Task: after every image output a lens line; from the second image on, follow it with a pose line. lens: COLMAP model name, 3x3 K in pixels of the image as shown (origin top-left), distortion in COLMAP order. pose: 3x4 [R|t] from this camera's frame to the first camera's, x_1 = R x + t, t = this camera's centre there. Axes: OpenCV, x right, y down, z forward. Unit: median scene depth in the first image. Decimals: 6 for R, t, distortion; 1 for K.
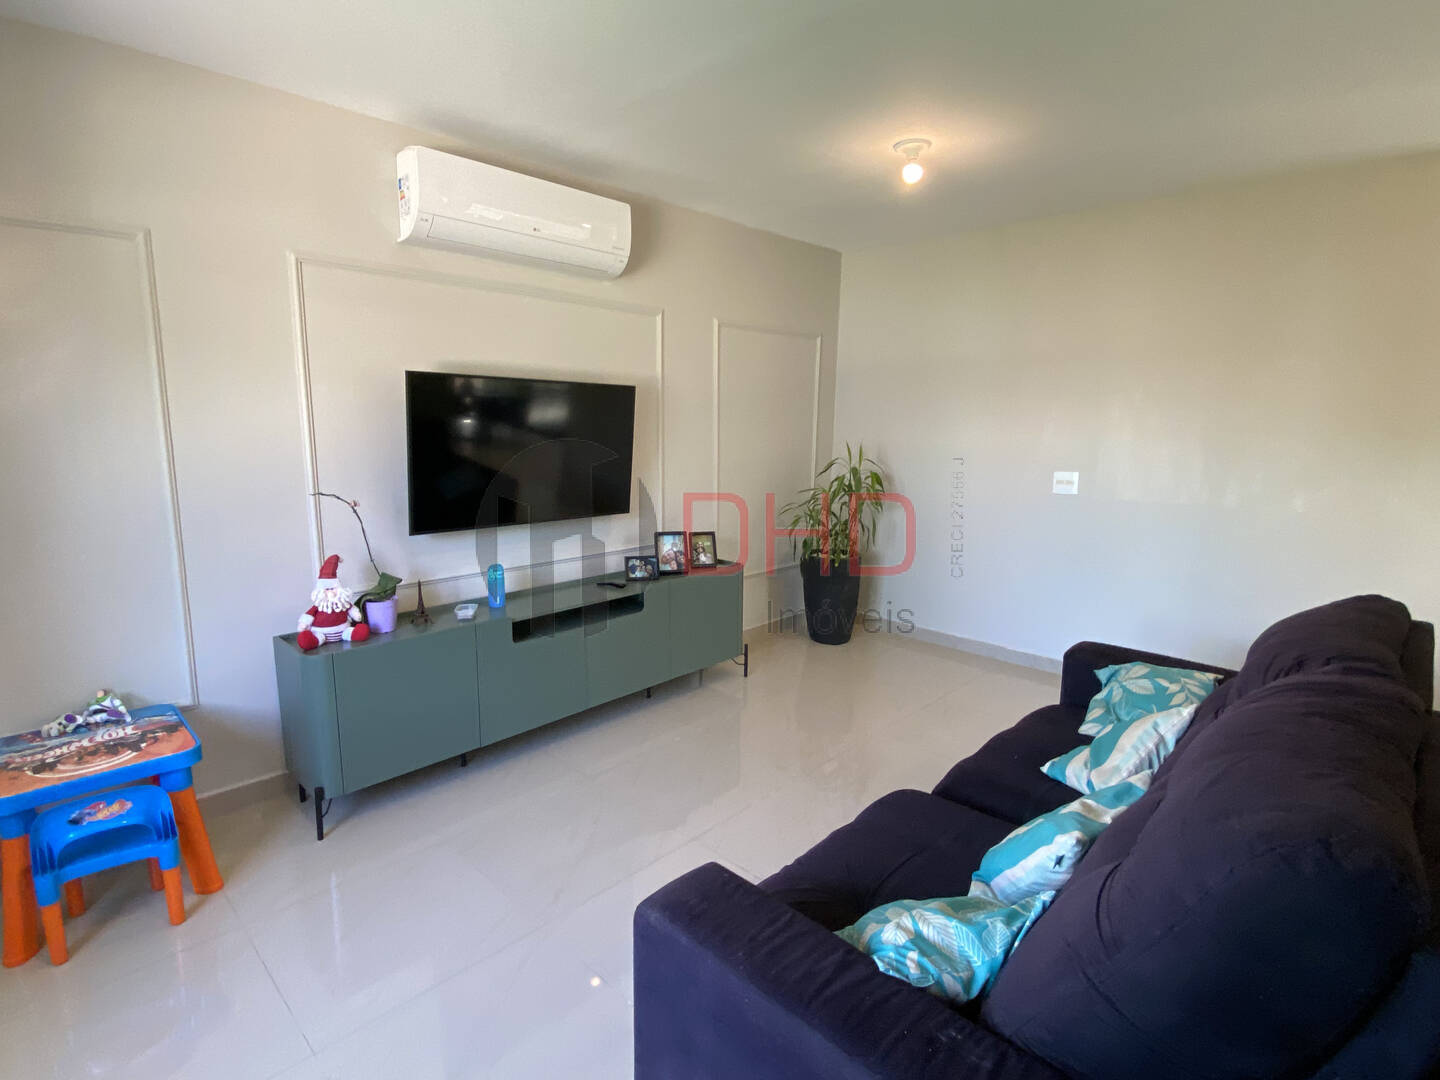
lens RADIAL K [[728.2, 0, 720.0], [0, 728.2, 540.0], [0, 0, 1]] dist [0.001398, 0.000059]
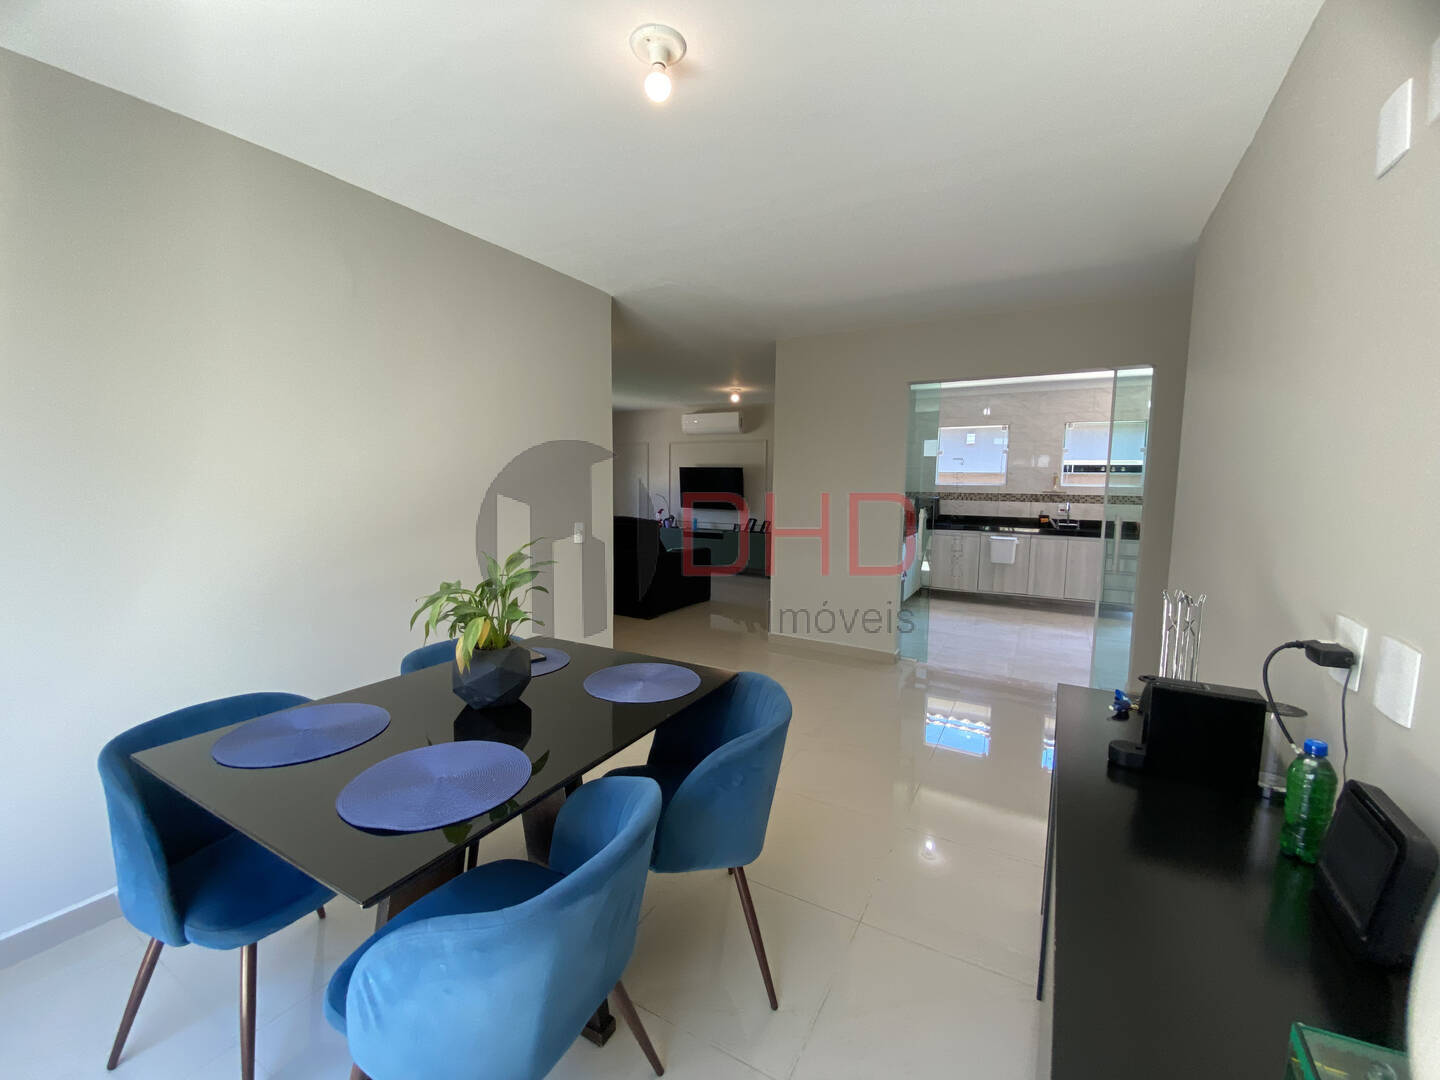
lens RADIAL K [[585.4, 0, 720.0], [0, 585.4, 540.0], [0, 0, 1]] dist [-0.014351, -0.000309]
pose [[0.221746, 0.096058, -0.970362, 2.416164], [-0.166090, 0.984315, 0.059484, -0.049758], [0.960855, 0.147977, 0.234222, 0.414859]]
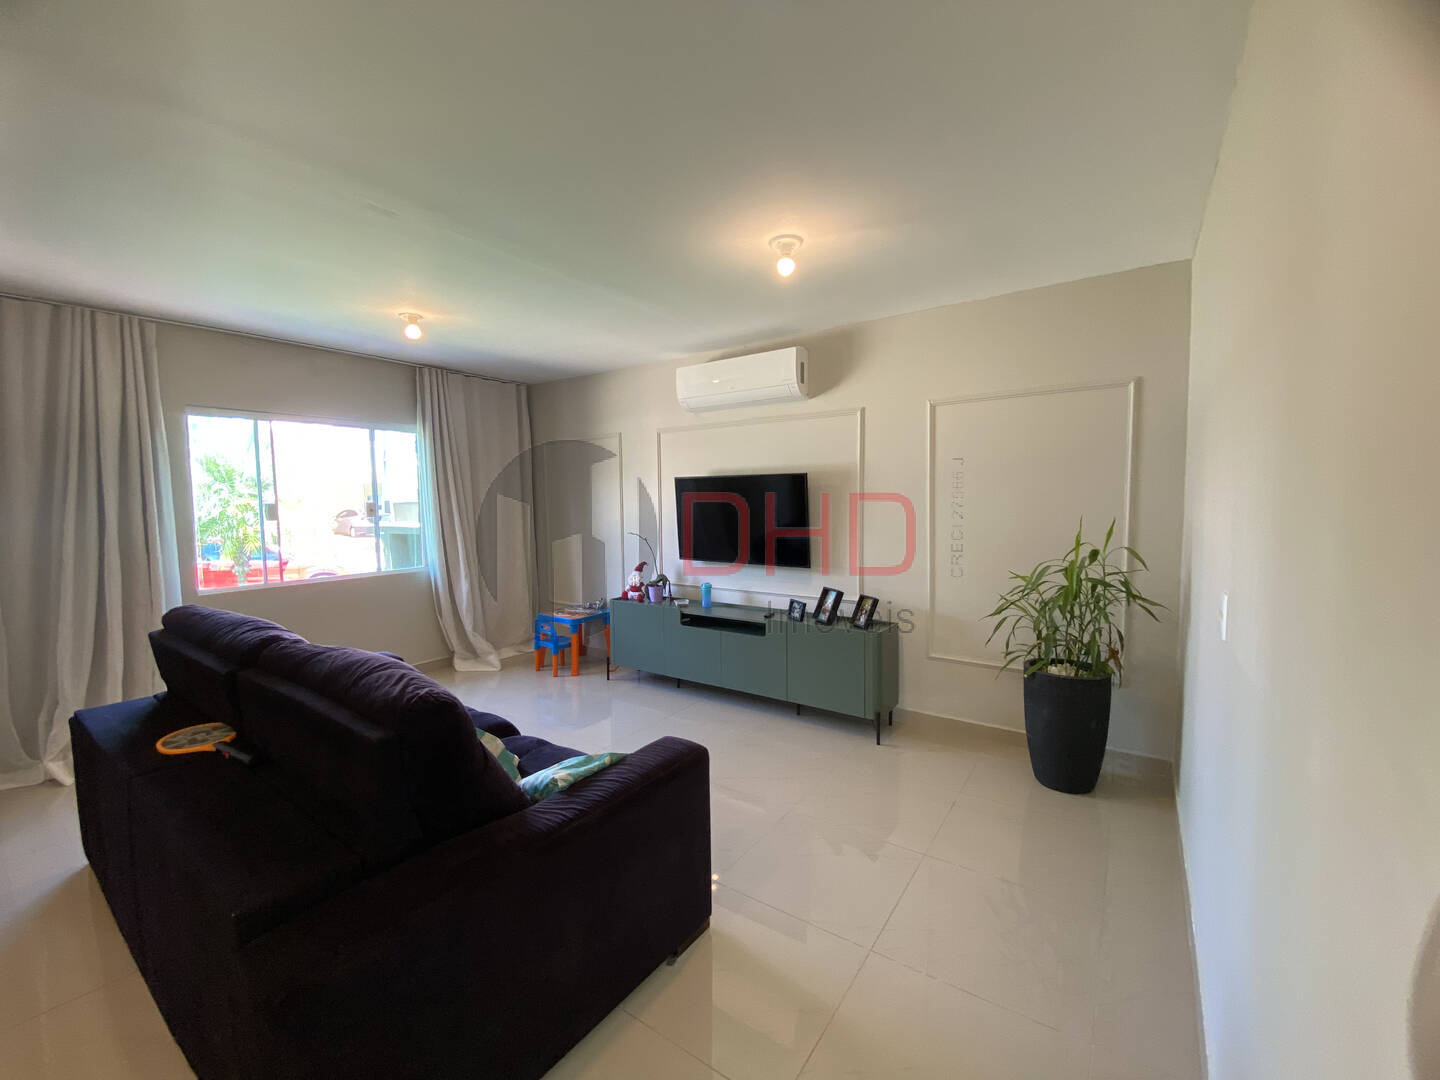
lens RADIAL K [[585.4, 0, 720.0], [0, 585.4, 540.0], [0, 0, 1]] dist [-0.014351, -0.000309]
pose [[0.131305, 0.048917, -0.990134, 1.000902], [-0.148674, 0.988458, 0.029118, -0.104272], [0.980130, 0.143384, 0.137062, 0.767865]]
